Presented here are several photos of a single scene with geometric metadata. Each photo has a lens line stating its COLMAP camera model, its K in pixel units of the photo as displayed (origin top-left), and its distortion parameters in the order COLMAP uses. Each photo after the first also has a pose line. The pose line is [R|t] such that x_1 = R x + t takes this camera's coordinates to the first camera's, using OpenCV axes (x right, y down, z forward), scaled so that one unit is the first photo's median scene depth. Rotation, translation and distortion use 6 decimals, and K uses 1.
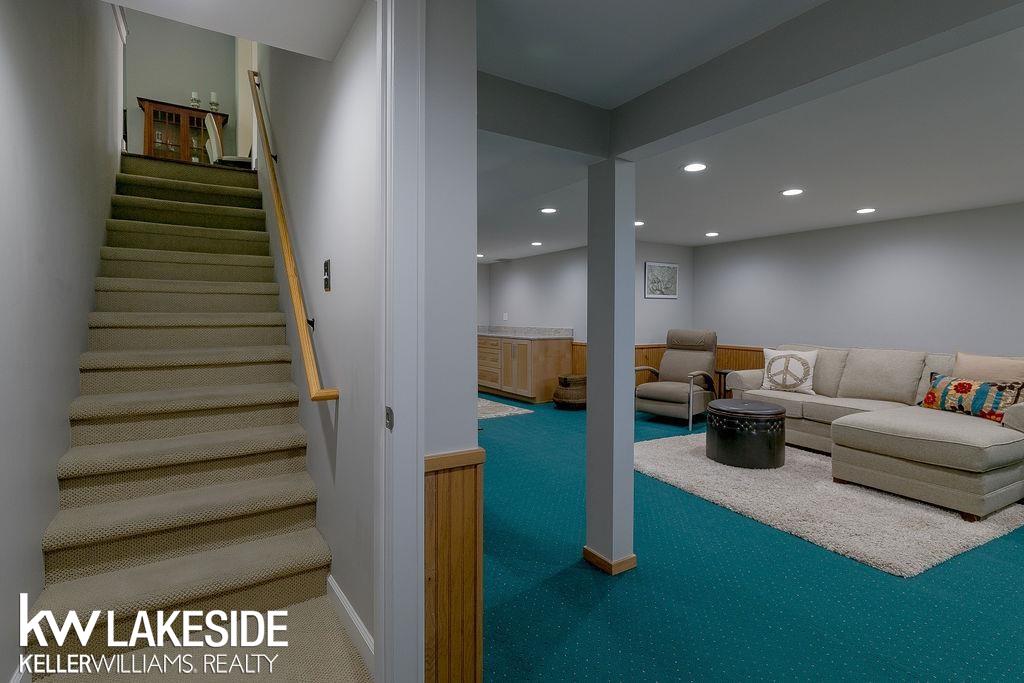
lens RADIAL K [[504.9, 0, 509.0], [0, 504.9, 334.3], [0, 0, 1]] dist [0.003801, -0.002151]
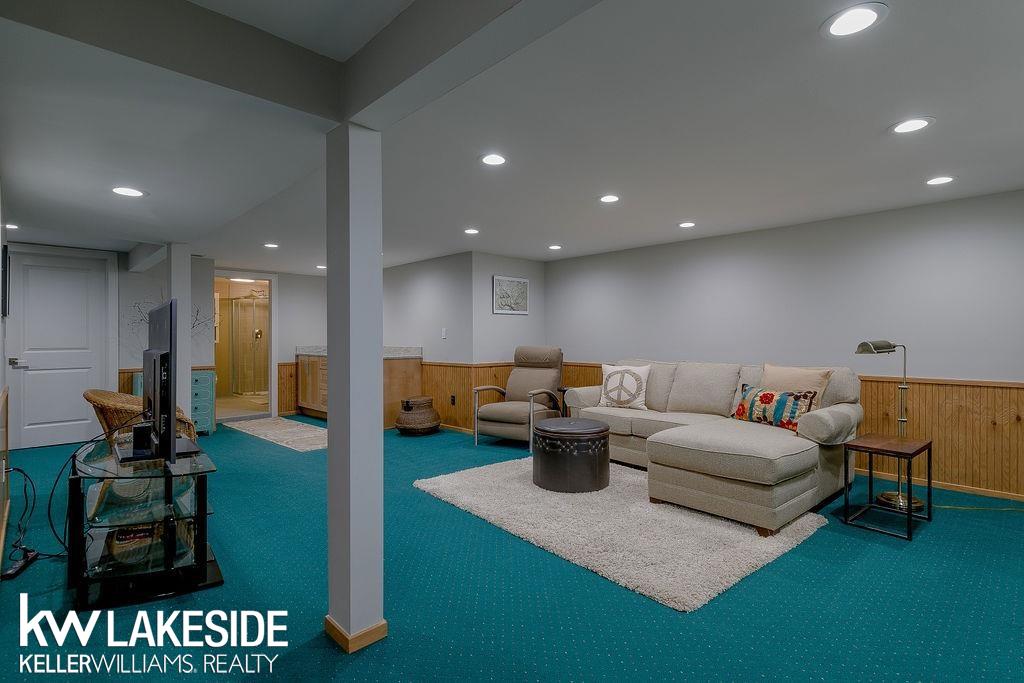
lens RADIAL K [[504.9, 0, 520.0], [0, 504.9, 343.4], [0, 0, 1]] dist [0.003801, -0.002151]
pose [[0.976813, -0.006413, 0.213998, 0.182840], [0.012293, 0.999582, -0.026160, 0.014694], [-0.213741, 0.028184, 0.976484, 0.105503]]
